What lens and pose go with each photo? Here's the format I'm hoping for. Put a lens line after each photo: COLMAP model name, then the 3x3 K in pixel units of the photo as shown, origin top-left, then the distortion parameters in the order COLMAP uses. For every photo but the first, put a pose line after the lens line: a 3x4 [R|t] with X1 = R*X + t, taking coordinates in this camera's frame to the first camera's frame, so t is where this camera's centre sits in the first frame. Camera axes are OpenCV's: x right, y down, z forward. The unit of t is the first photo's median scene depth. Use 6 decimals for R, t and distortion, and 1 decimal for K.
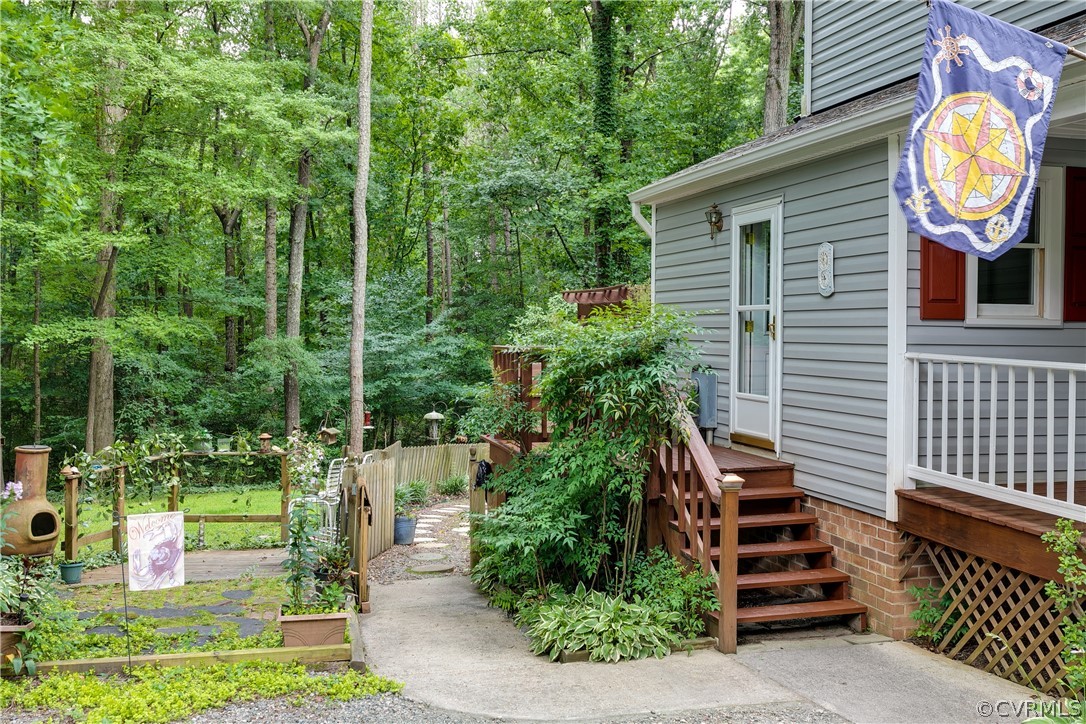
lens RADIAL K [[1133.2, 0, 543.0], [0, 1133.2, 362.0], [0, 0, 1]] dist [-0.011243, -0.000565]
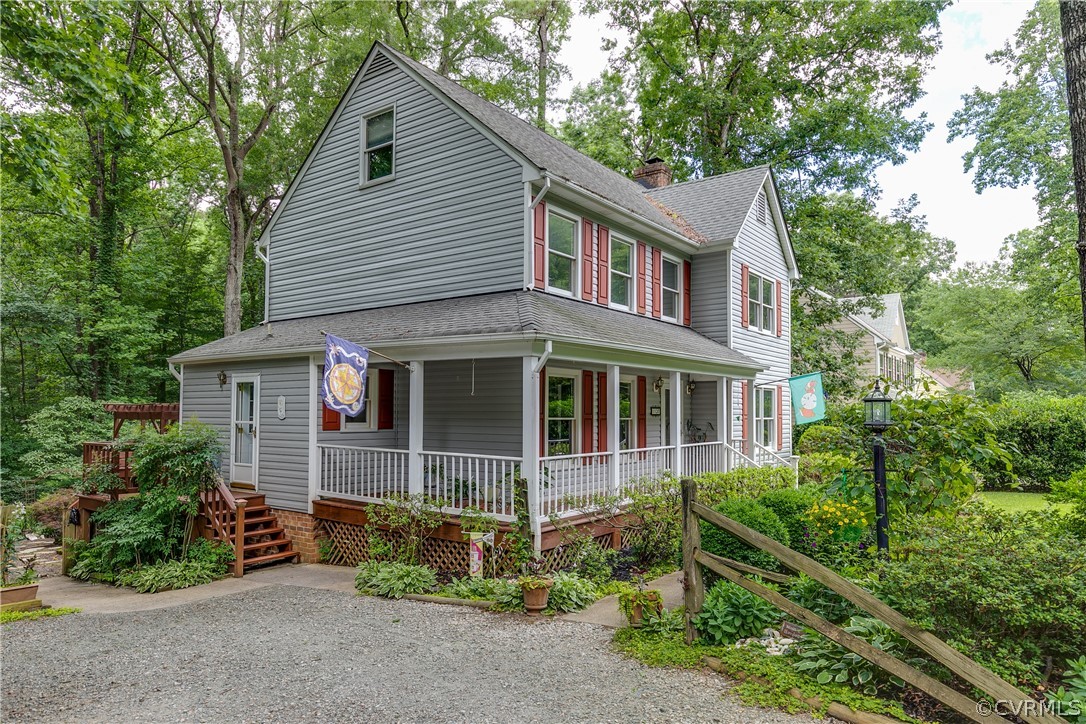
lens RADIAL K [[700.0, 0, 543.0], [0, 700.0, 362.0], [0, 0, 1]] dist [-0.001343, -0.002567]
pose [[0.808086, 0.038323, 0.587817, -0.177550], [0.023152, 0.995044, -0.096699, -0.026420], [-0.588610, 0.091750, 0.803194, -0.512640]]
